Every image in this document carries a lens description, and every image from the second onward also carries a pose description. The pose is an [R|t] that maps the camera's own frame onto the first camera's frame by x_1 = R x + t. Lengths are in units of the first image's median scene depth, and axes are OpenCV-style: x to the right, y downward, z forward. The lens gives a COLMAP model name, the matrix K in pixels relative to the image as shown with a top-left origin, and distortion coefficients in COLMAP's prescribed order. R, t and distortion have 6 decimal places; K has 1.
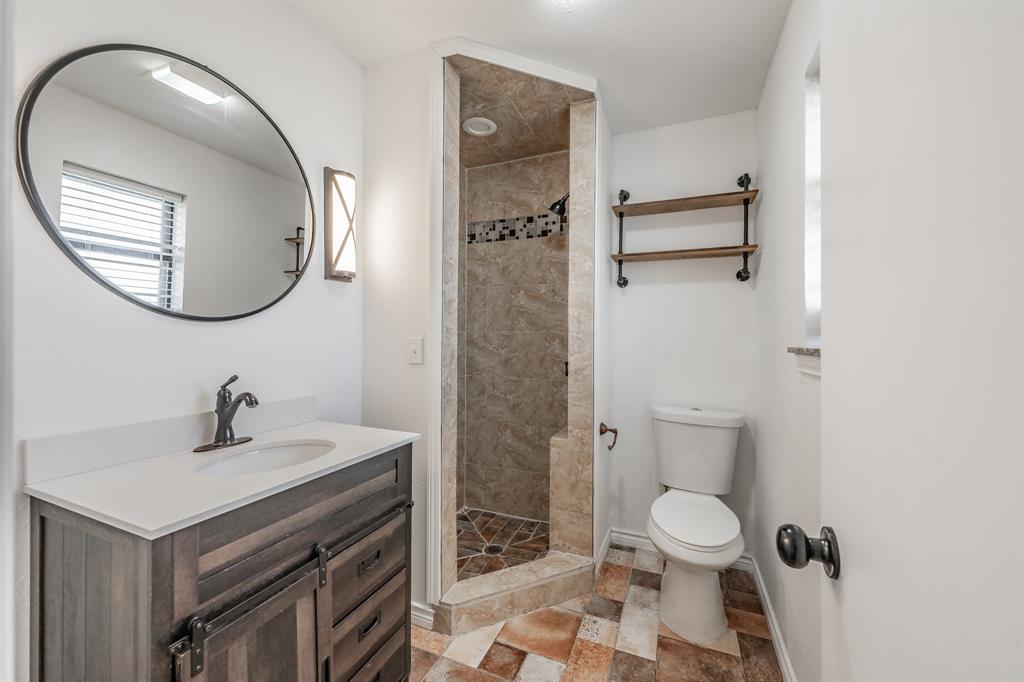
lens RADIAL K [[411.6, 0, 509.4], [0, 411.6, 340.7], [0, 0, 1]] dist [0.000157, -0.000340]
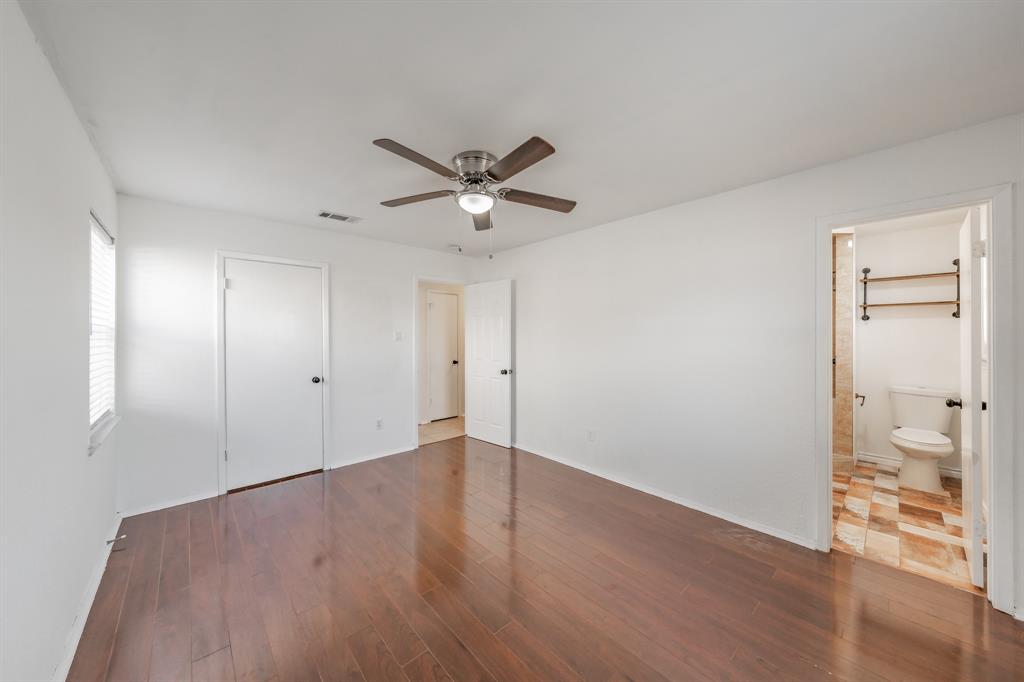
lens RADIAL K [[358.0, 0, 510.9], [0, 358.0, 341.7], [0, 0, 1]] dist [-0.000619, 0.000441]
pose [[0.909290, -0.012336, -0.415980, -0.568786], [0.016070, 0.999856, 0.005476, -0.079648], [0.415852, -0.011664, 0.909357, -1.261550]]
